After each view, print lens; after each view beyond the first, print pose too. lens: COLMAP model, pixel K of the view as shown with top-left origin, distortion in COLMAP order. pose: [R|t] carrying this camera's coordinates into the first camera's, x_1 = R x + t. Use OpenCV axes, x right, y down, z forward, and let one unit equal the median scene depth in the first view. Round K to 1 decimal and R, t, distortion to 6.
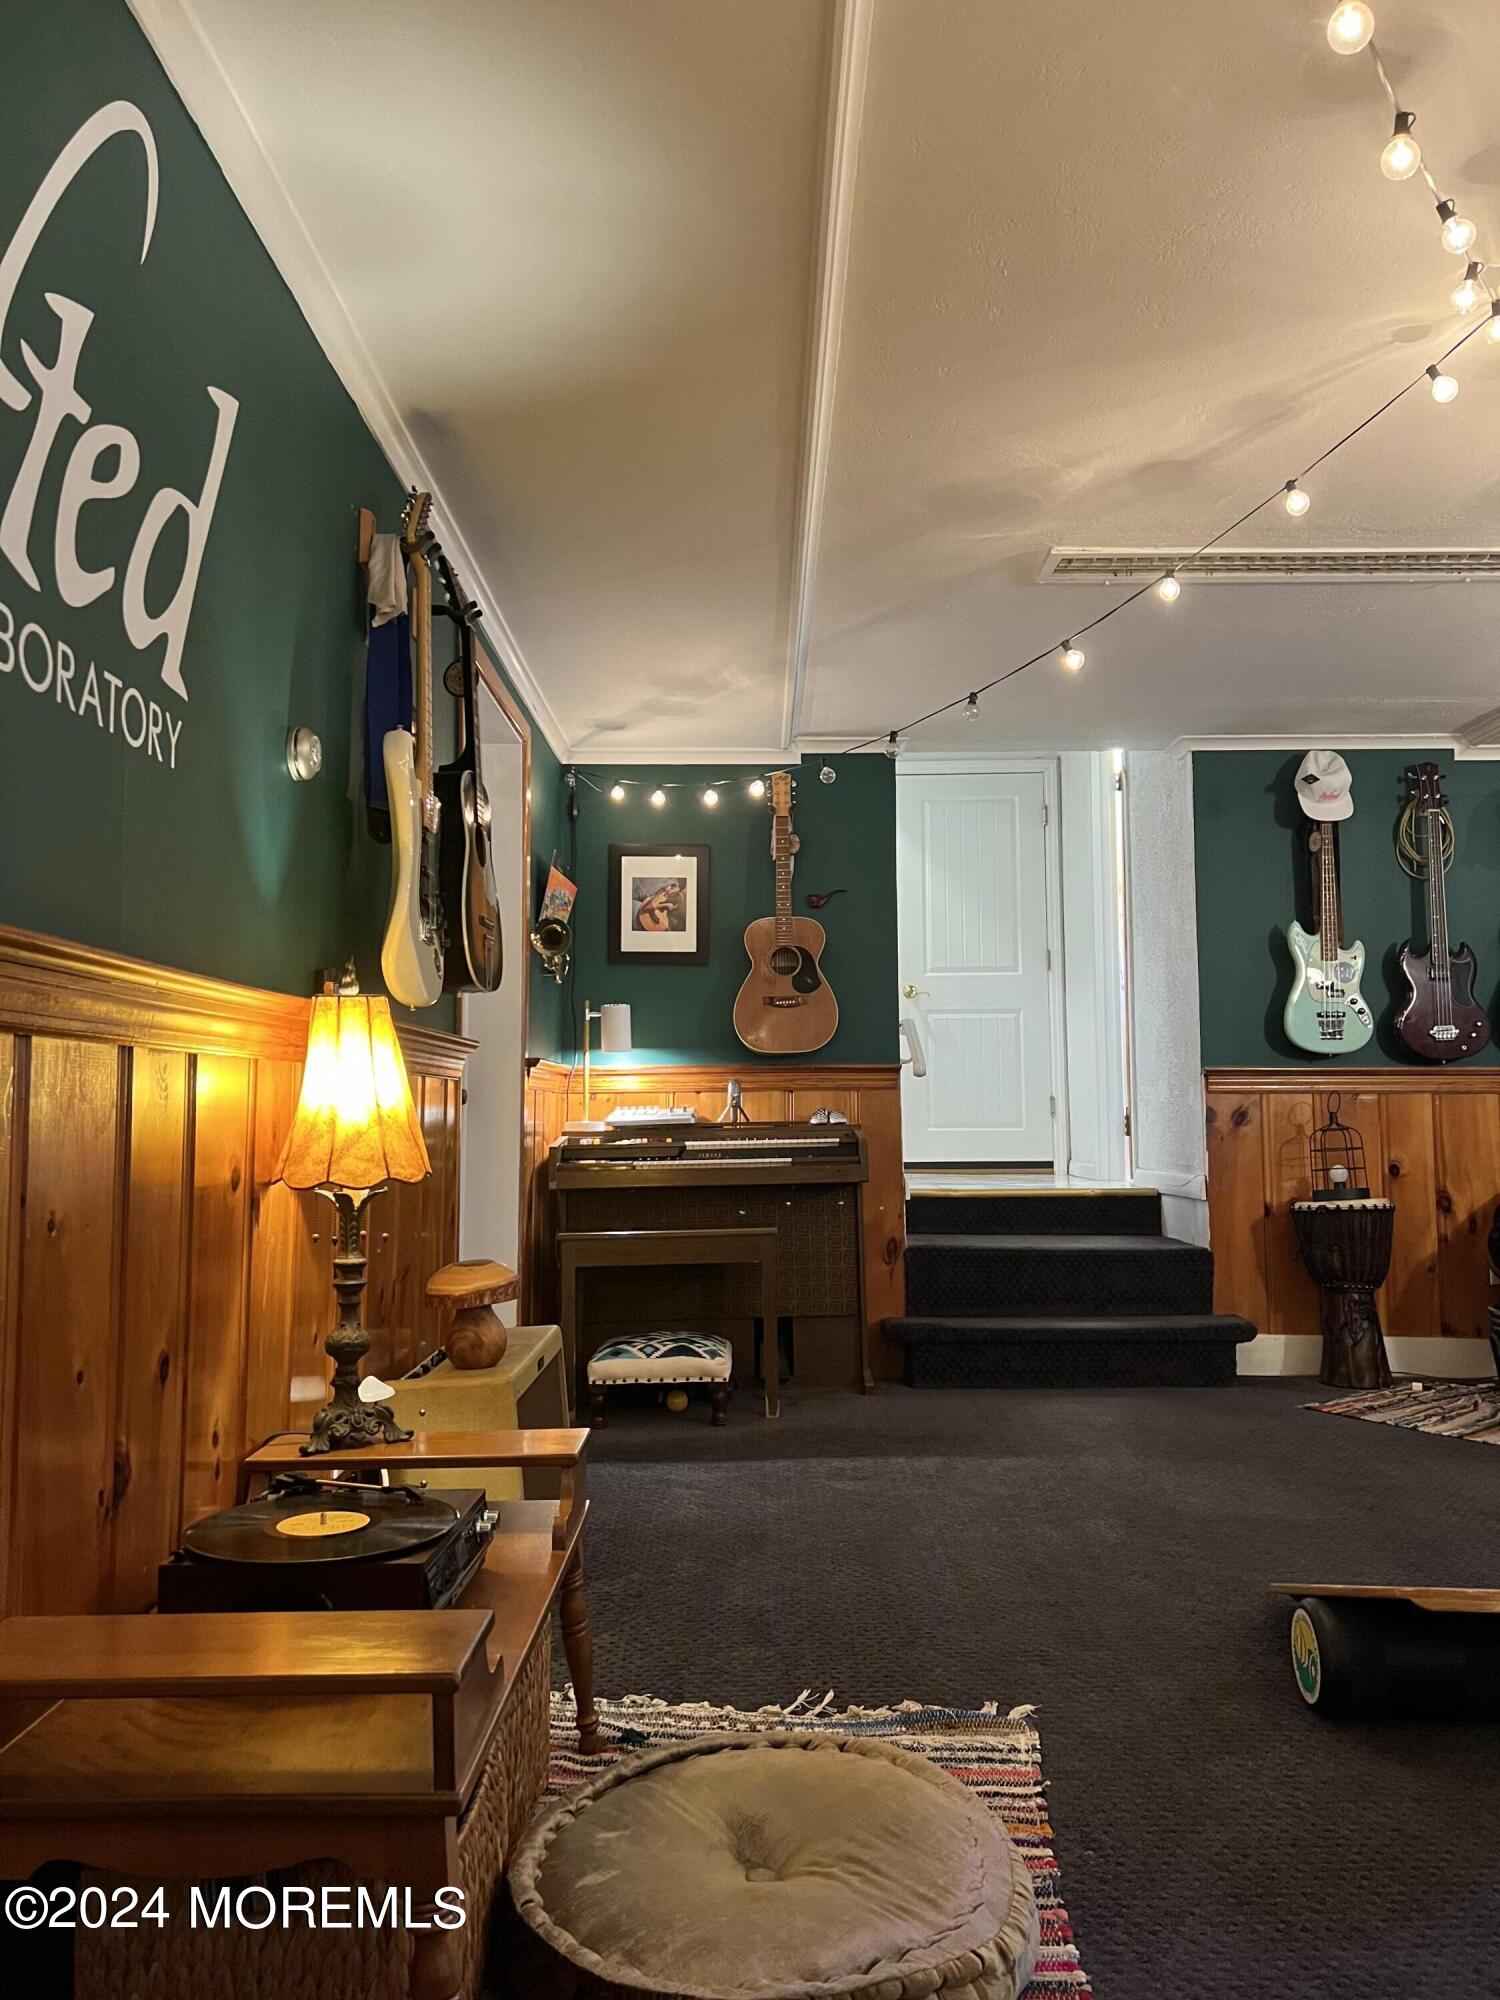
lens RADIAL K [[1525.5, 0, 760.1], [0, 1525.5, 989.6], [0, 0, 1]] dist [0.004264, 0.000786]
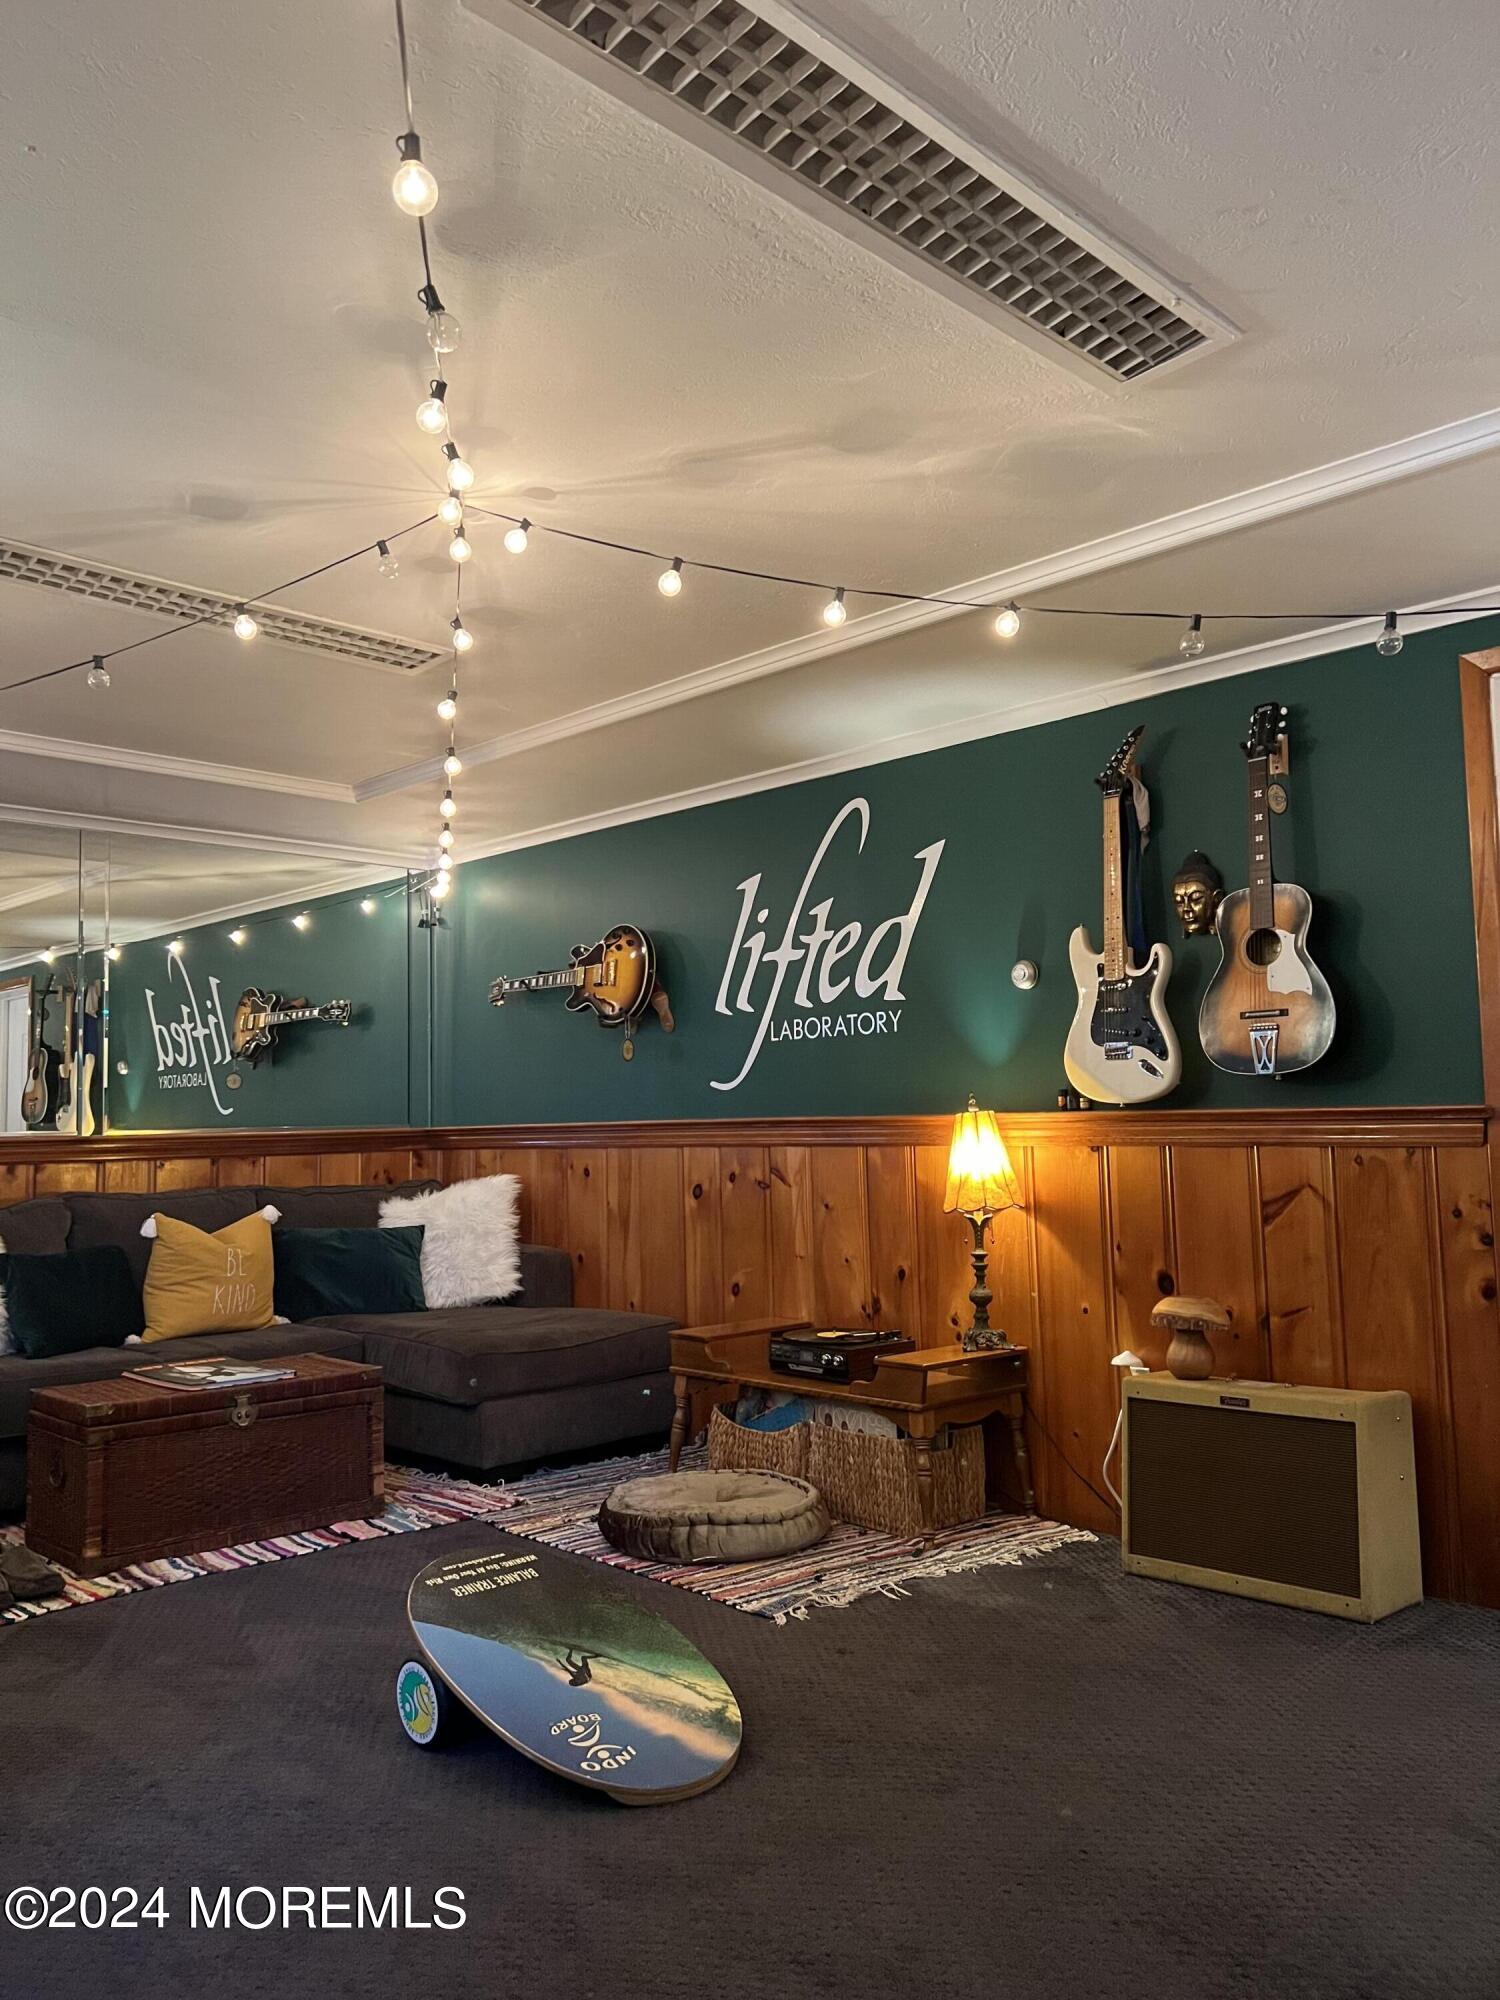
lens RADIAL K [[1525.5, 0, 760.1], [0, 1525.5, 989.6], [0, 0, 1]] dist [0.004264, 0.000786]
pose [[-0.712781, -0.048431, -0.699713, 1.256766], [0.072067, 0.987276, -0.141748, 0.101746], [0.697675, -0.151461, -0.700221, 2.161803]]
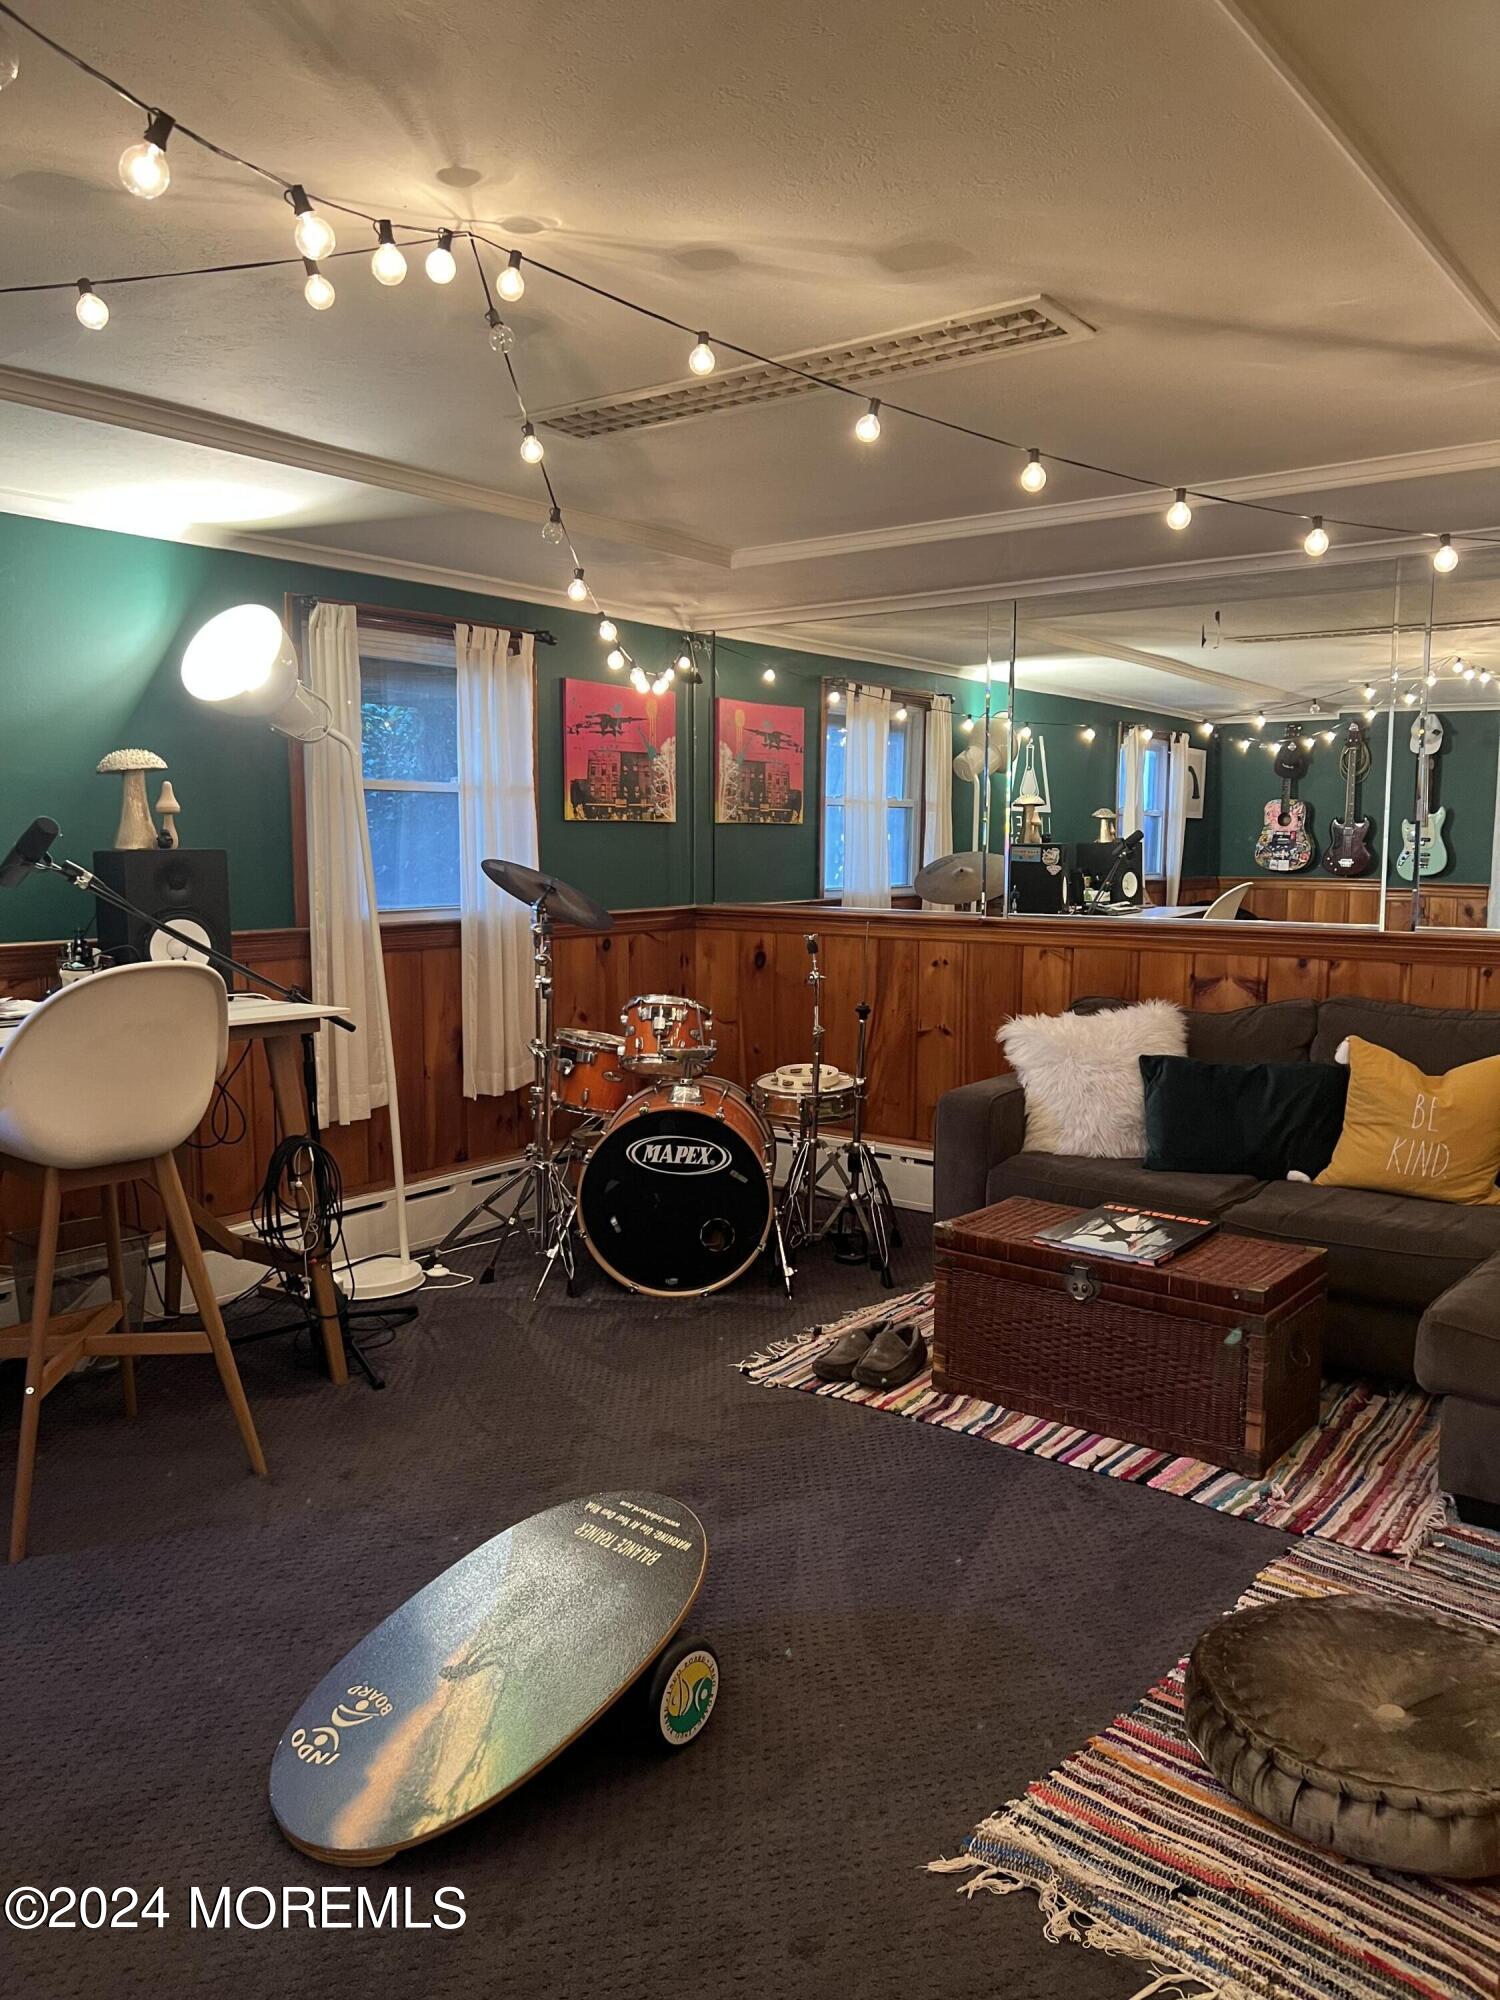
lens RADIAL K [[1501.9, 0, 743.3], [0, 1501.9, 1006.1], [0, 0, 1]] dist [0.049532, -0.054691]
pose [[-0.791050, -0.071656, 0.607540, -0.235896], [-0.048345, 0.997333, 0.054681, -0.057958], [-0.609838, 0.013883, -0.792404, 1.833125]]
